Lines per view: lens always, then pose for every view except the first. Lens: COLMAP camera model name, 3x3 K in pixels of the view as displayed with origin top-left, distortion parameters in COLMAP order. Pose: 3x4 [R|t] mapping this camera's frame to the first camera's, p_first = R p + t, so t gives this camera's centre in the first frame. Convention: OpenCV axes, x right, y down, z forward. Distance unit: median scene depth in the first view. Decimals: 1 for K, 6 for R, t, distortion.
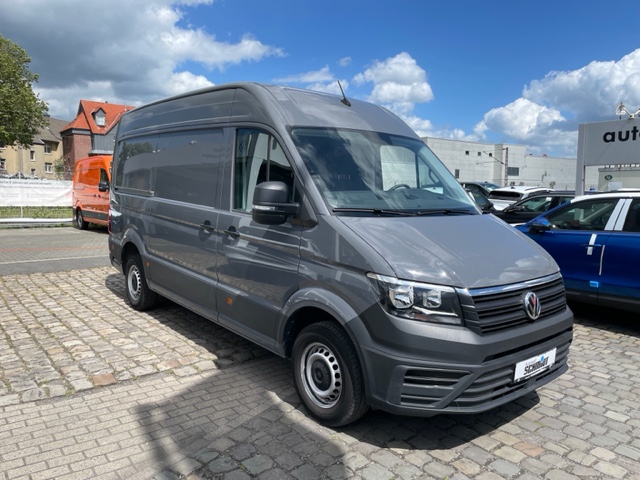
lens RADIAL K [[490.0, 0, 323.6], [0, 490.0, 248.6], [0, 0, 1]] dist [0.095658, -0.130564]
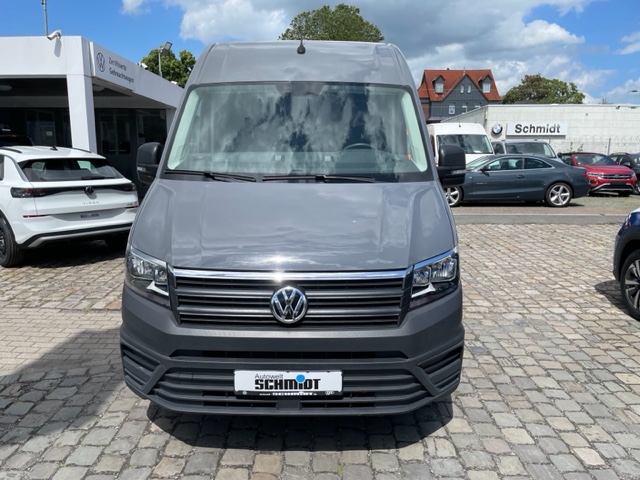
lens RADIAL K [[490.0, 0, 323.6], [0, 490.0, 248.6], [0, 0, 1]] dist [0.095658, -0.130564]
pose [[0.748321, 0.106321, -0.654760, 0.915873], [-0.059716, 0.993861, 0.093136, -0.039588], [0.660643, -0.030595, 0.750076, 0.474427]]
